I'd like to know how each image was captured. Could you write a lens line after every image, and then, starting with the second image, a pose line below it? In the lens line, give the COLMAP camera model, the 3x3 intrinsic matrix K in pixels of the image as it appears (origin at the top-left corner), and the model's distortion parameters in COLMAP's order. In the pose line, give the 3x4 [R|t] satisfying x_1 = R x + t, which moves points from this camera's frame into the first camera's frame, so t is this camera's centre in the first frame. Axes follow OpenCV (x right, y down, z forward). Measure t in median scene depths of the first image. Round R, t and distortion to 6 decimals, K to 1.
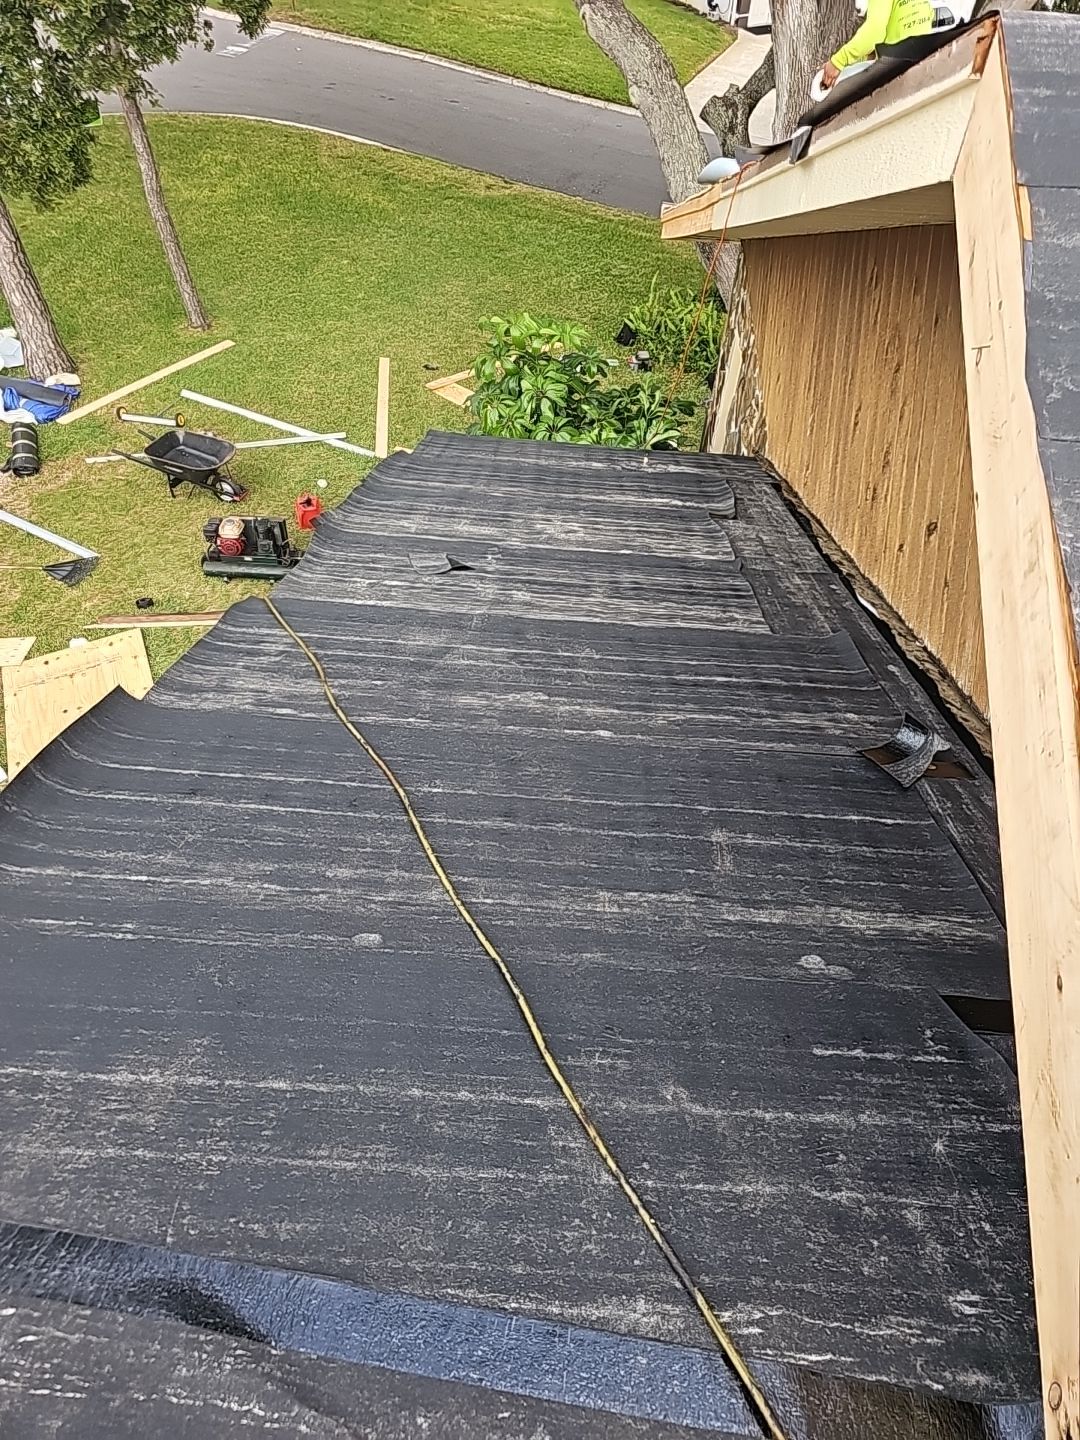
lens RADIAL K [[1009.4, 0, 540.0], [0, 1009.4, 720.0], [0, 0, 1]] dist [0.076669, -0.085930]
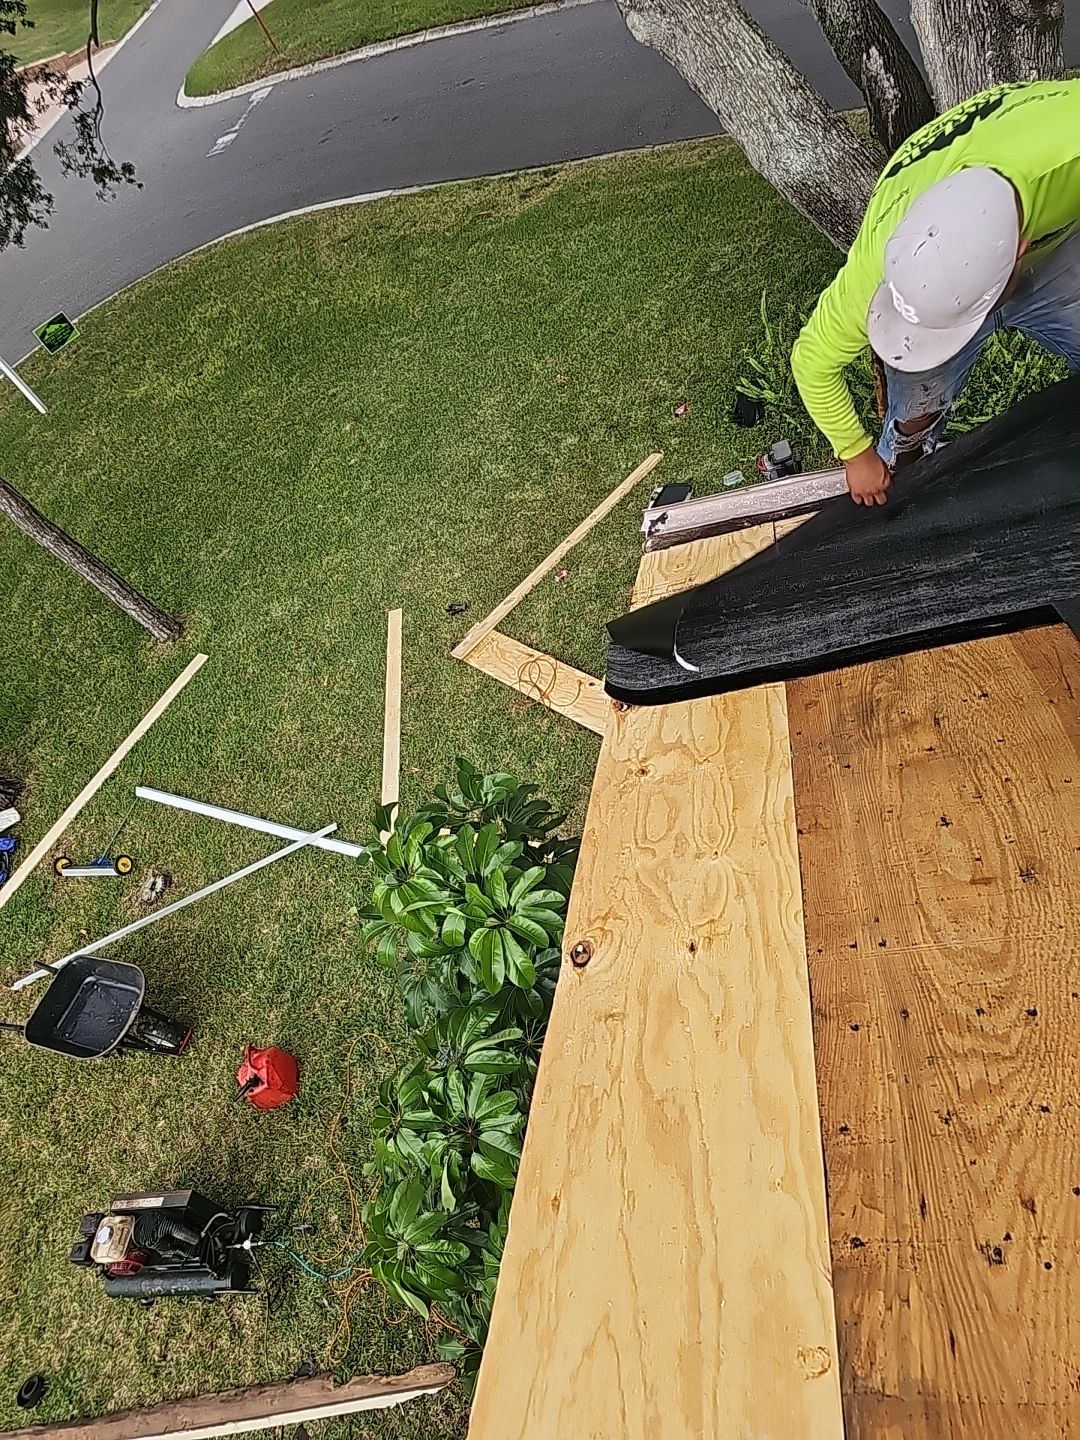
lens RADIAL K [[1009.4, 0, 540.0], [0, 1009.4, 720.0], [0, 0, 1]] dist [0.076669, -0.085930]
pose [[0.906793, -0.286329, -0.309422, 0.079622], [0.312299, 0.949271, 0.036799, -0.194620], [0.283188, -0.130001, 0.950213, 0.271254]]
